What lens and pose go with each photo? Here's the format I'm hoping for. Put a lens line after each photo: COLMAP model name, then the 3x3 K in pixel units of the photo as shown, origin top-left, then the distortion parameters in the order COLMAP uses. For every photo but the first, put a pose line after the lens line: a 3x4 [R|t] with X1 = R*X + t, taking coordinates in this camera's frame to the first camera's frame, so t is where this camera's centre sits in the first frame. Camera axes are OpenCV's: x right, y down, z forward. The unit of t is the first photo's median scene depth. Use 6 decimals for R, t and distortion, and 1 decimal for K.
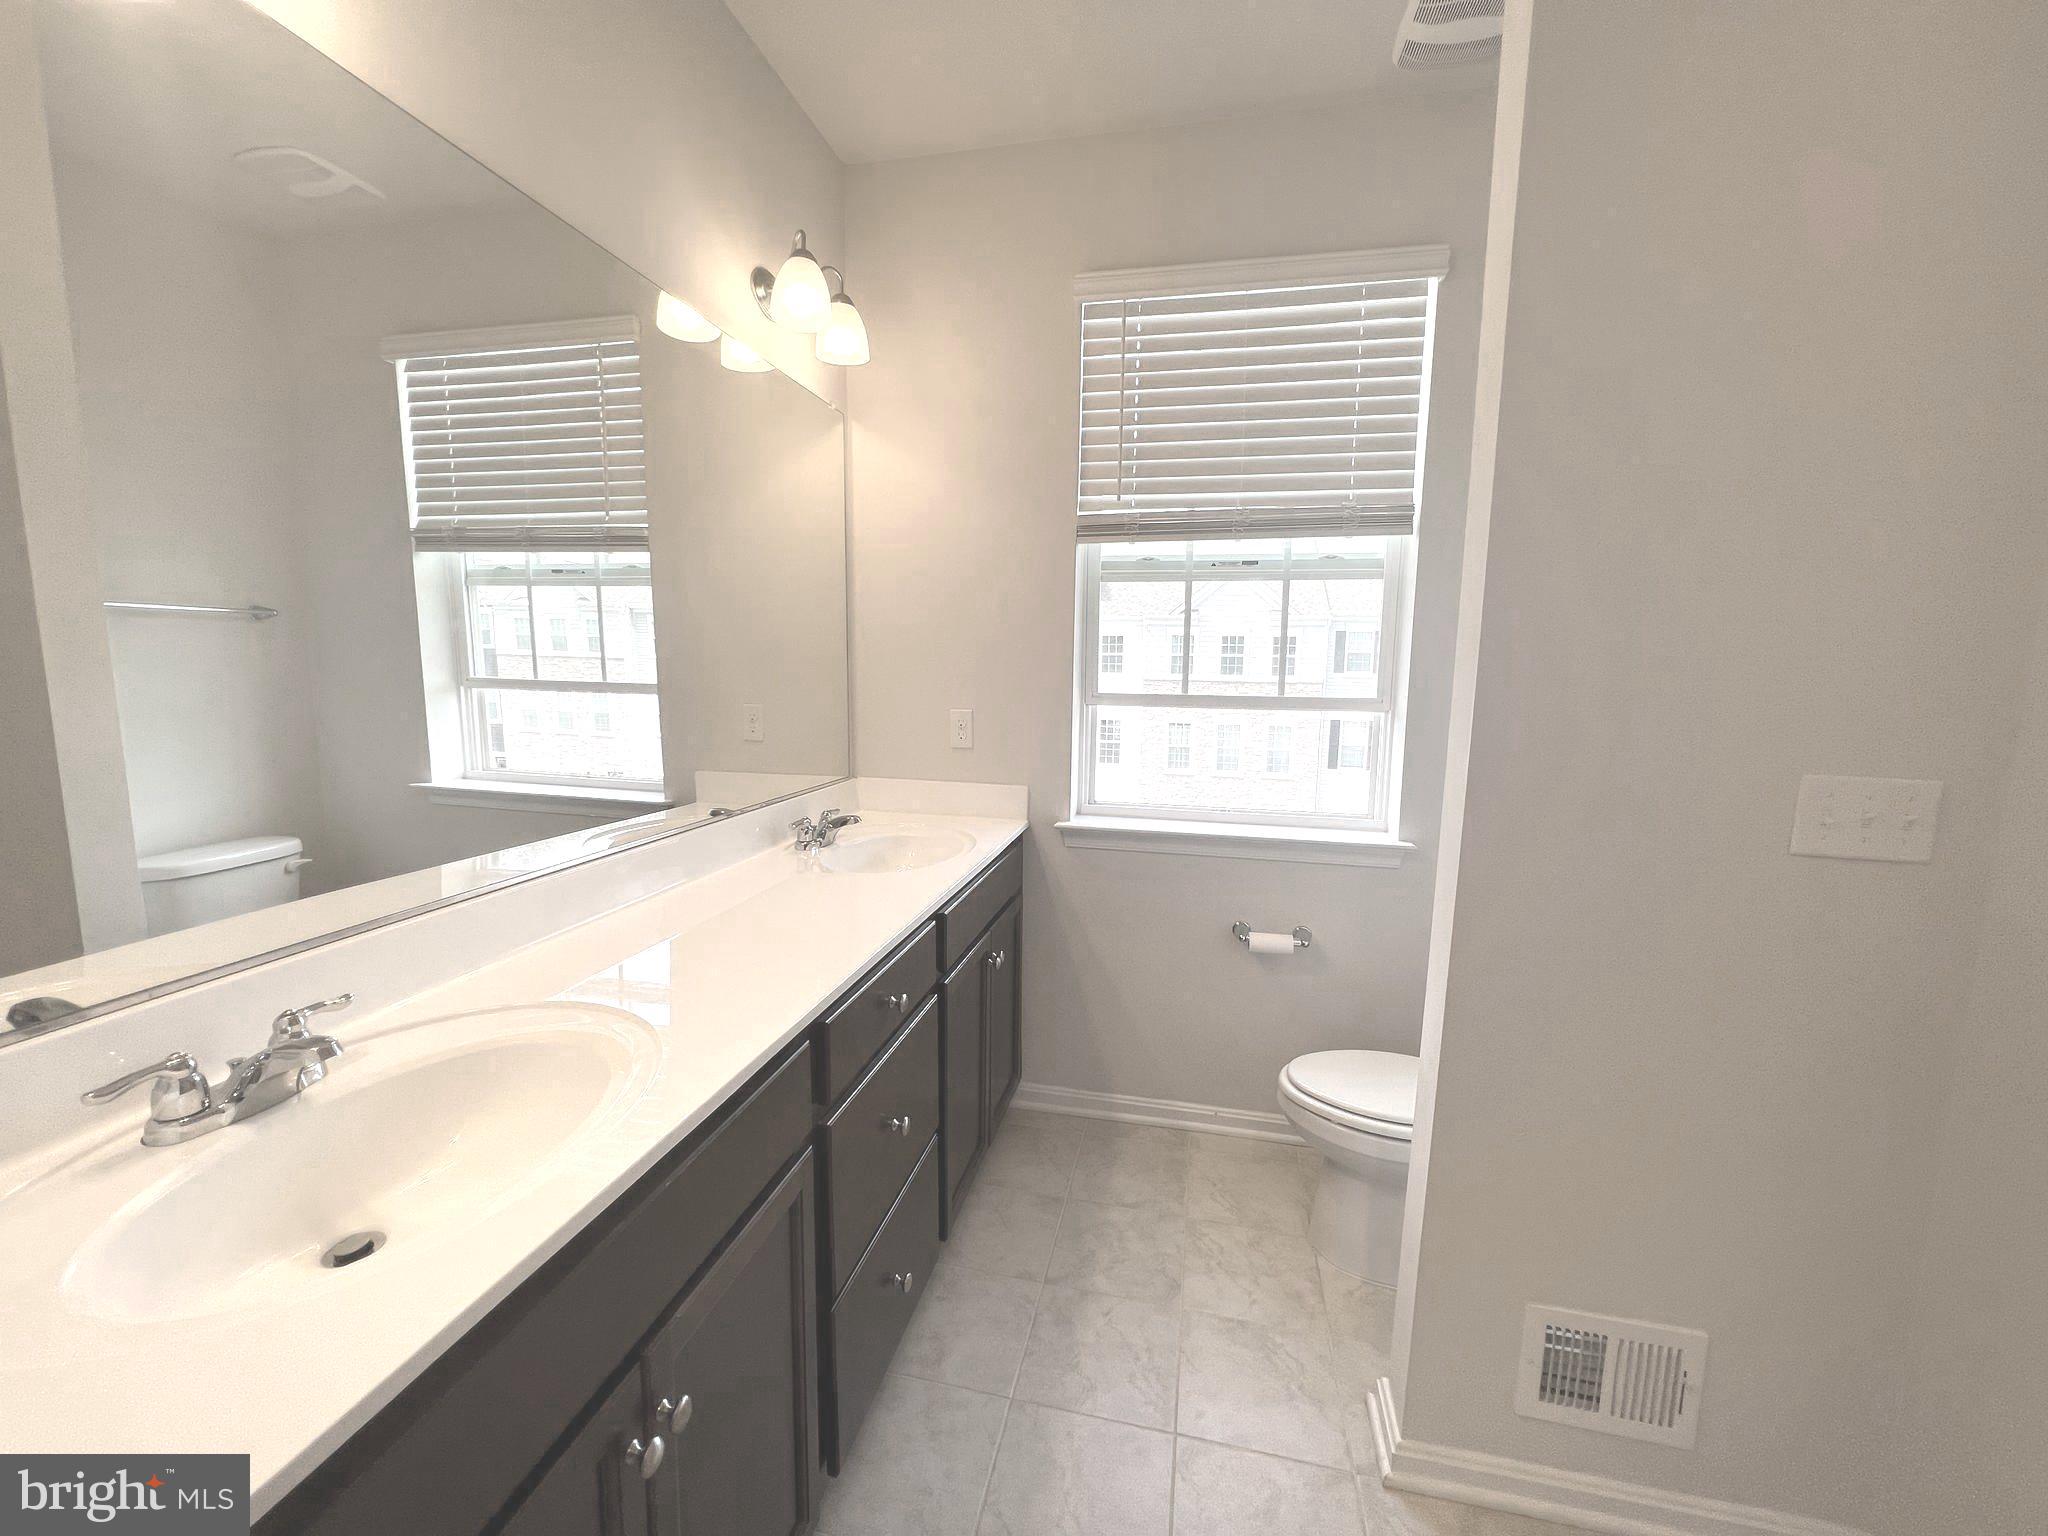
lens RADIAL K [[810.7, 0, 1027.1], [0, 810.7, 764.9], [0, 0, 1]] dist [-0.001787, -0.000081]
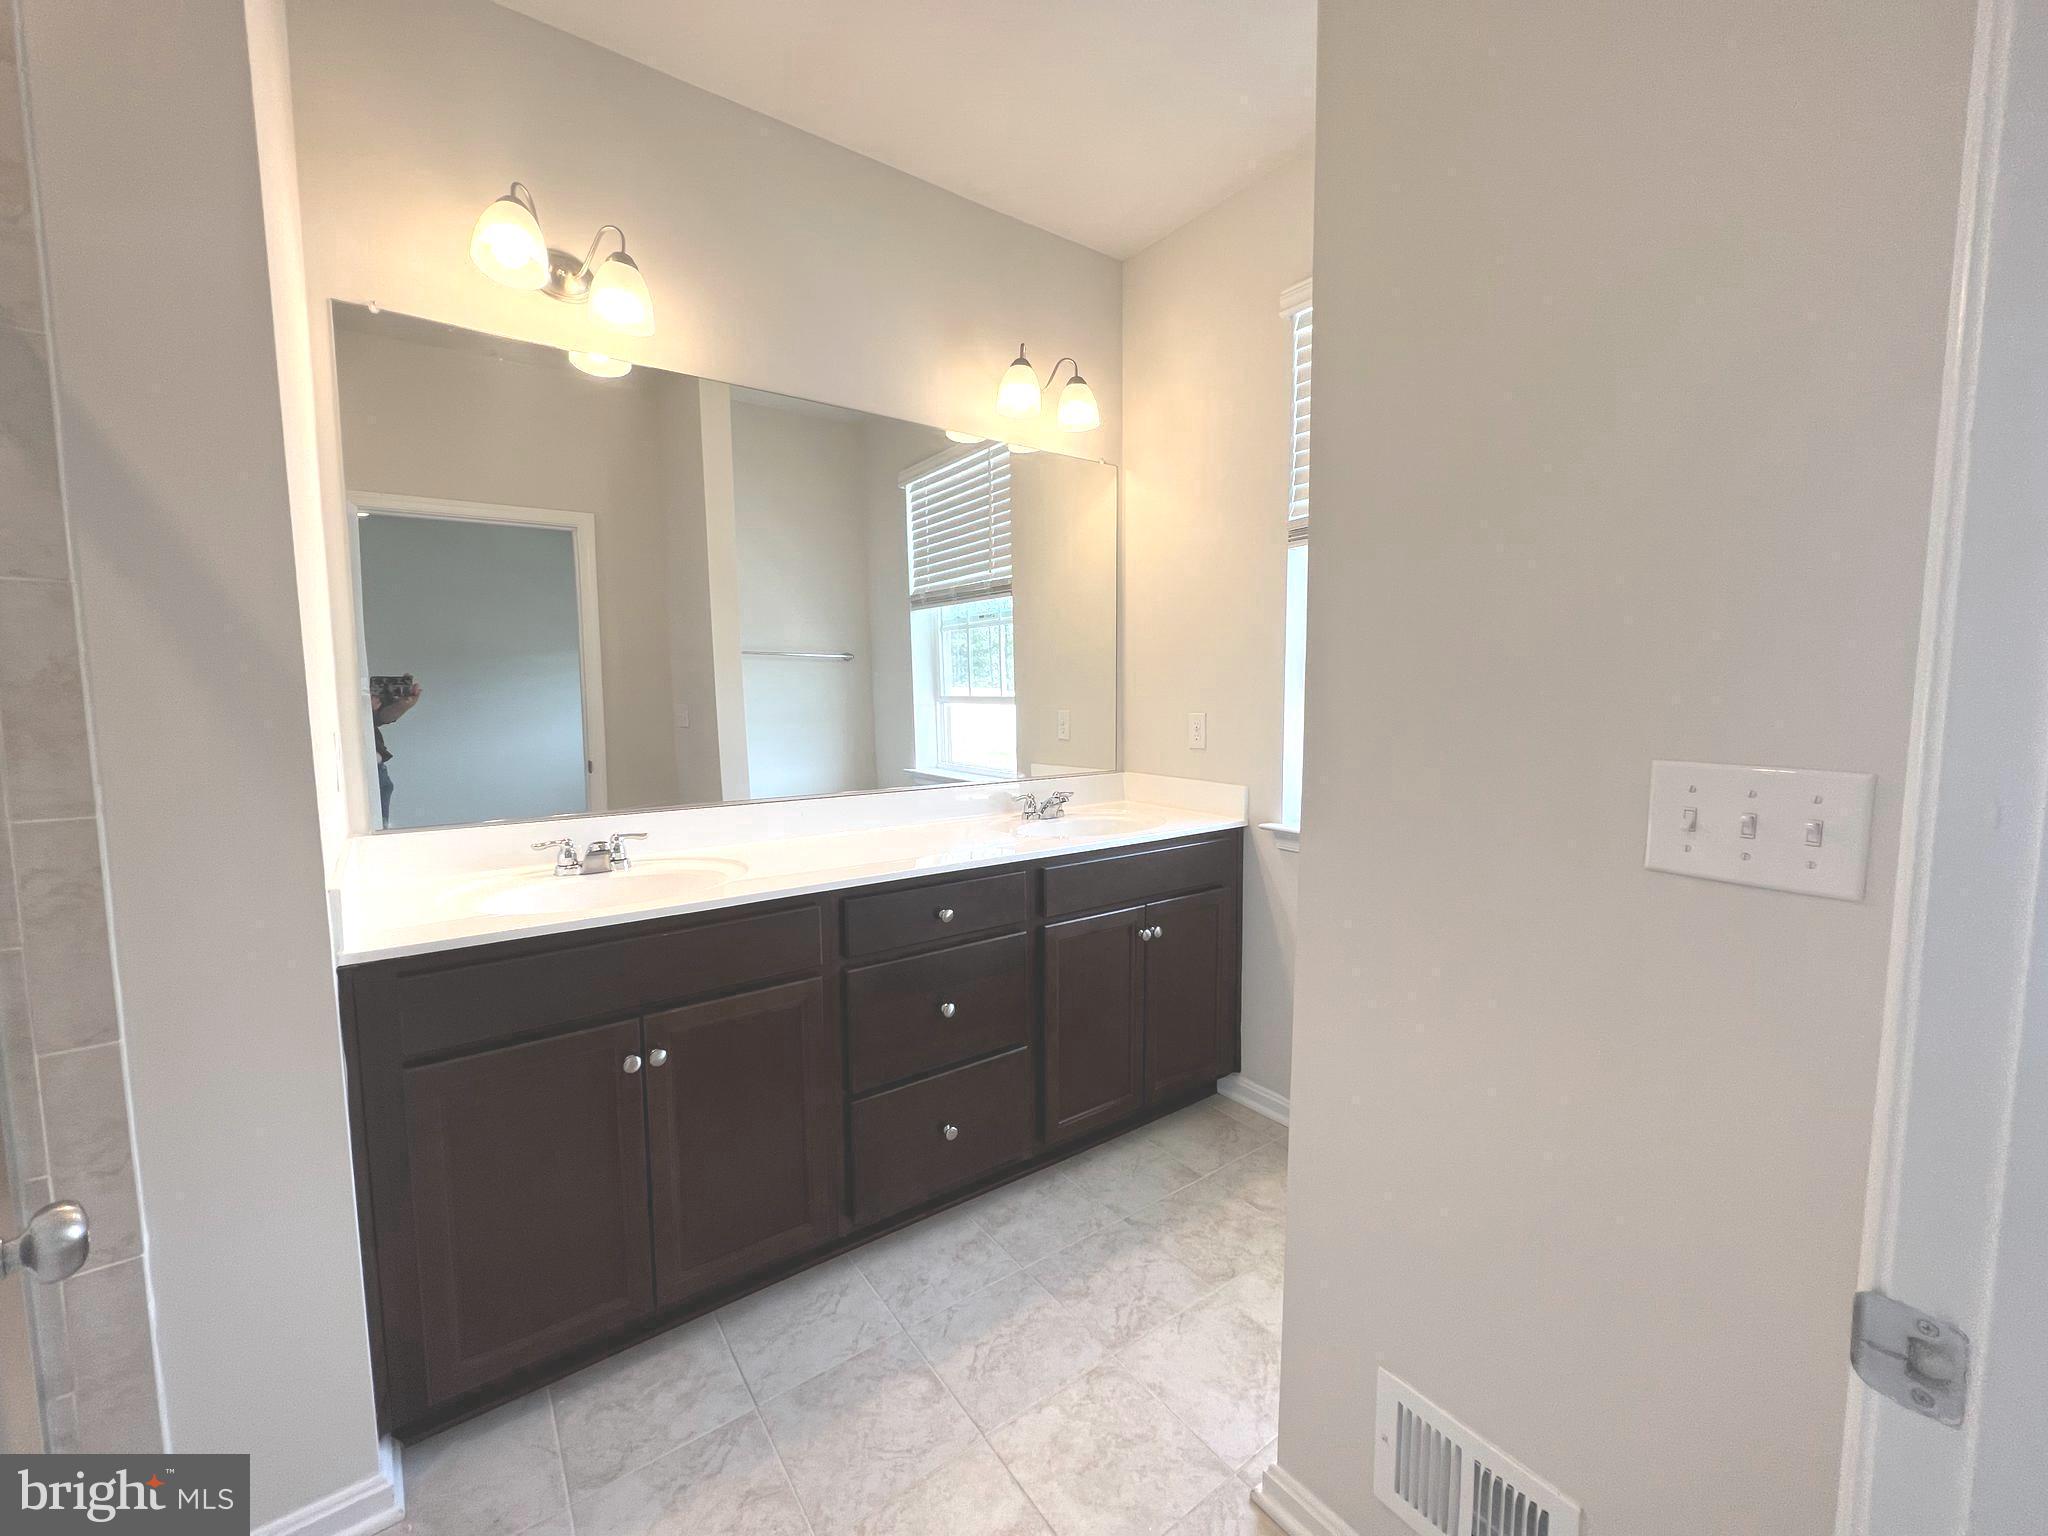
lens RADIAL K [[810.7, 0, 1033.0], [0, 810.7, 767.3], [0, 0, 1]] dist [-0.001787, -0.000081]
pose [[0.756430, 0.042502, -0.652693, 0.472146], [-0.064393, 0.997878, -0.009647, 0.029072], [0.650898, 0.049326, 0.757561, 0.034879]]
